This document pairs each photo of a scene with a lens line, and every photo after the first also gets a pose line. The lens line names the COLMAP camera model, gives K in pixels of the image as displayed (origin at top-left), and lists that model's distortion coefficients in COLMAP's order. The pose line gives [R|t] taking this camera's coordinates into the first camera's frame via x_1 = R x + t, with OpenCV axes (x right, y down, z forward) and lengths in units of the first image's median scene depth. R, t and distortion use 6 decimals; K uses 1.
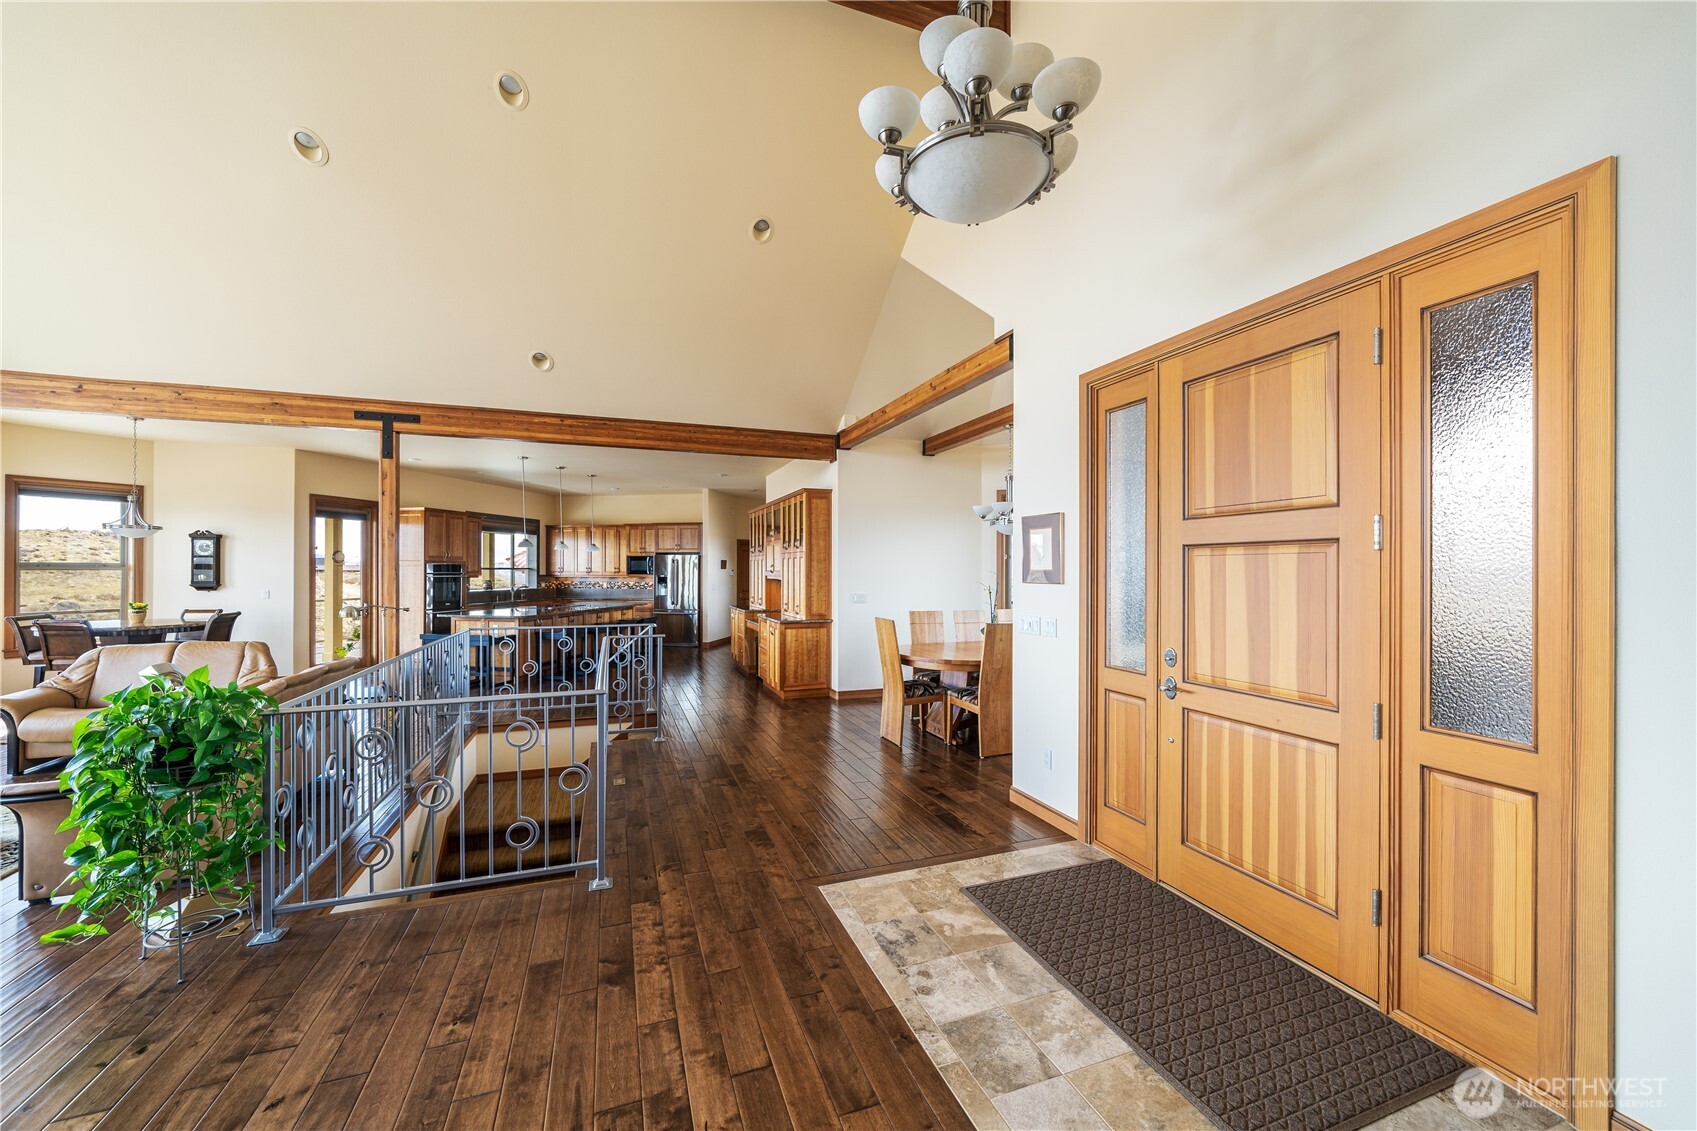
lens RADIAL K [[625.4, 0, 848.5], [0, 625.4, 565.5], [0, 0, 1]] dist [-0.009035, 0.000083]
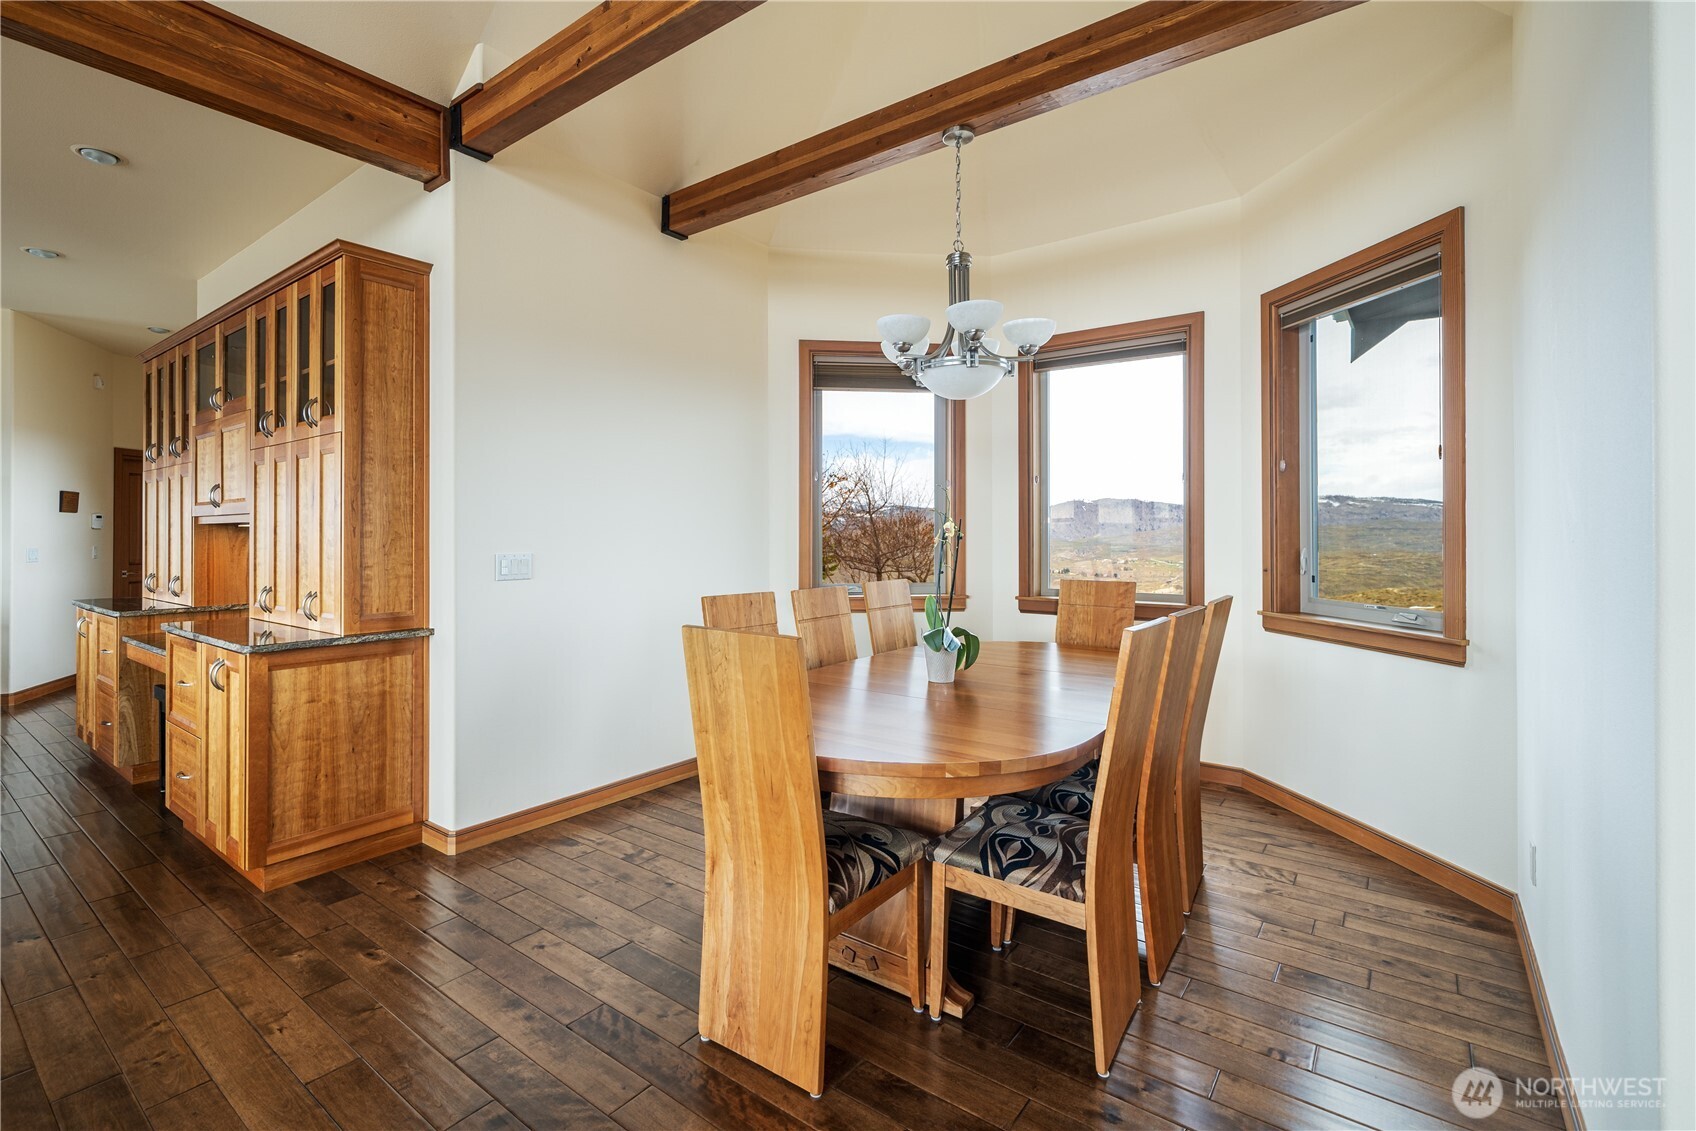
lens RADIAL K [[753.6, 0, 817.0], [0, 753.6, 524.7], [0, 0, 1]] dist [-0.000517, 0.000012]
pose [[0.849214, -0.000429, 0.528049, -0.066680], [0.001810, 0.999996, -0.002099, 0.028308], [-0.528046, 0.002739, 0.849212, 0.520171]]
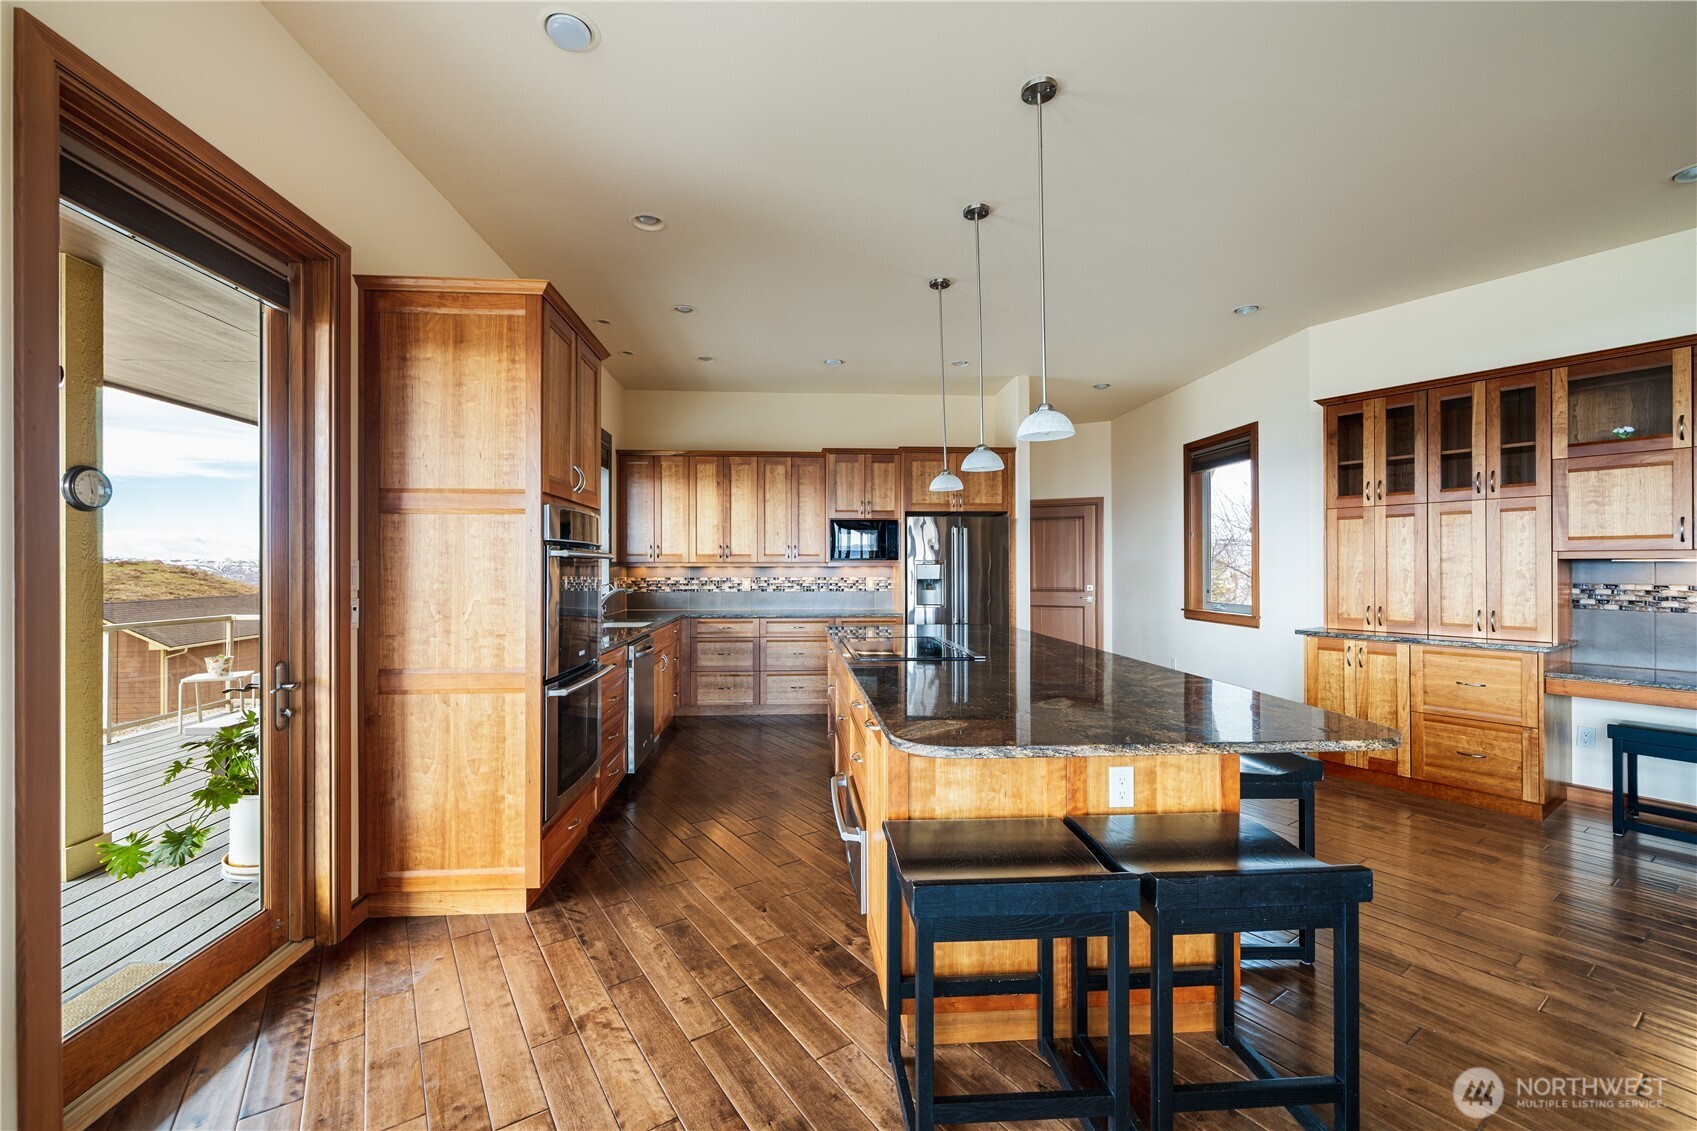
lens RADIAL K [[687.5, 0, 848.5], [0, 687.5, 565.5], [0, 0, 1]] dist [-0.000430, -0.000004]
pose [[0.967328, -0.004581, 0.253486, -0.801751], [0.002962, 0.999973, 0.006769, 0.025670], [-0.253510, -0.005798, 0.967315, 0.877128]]
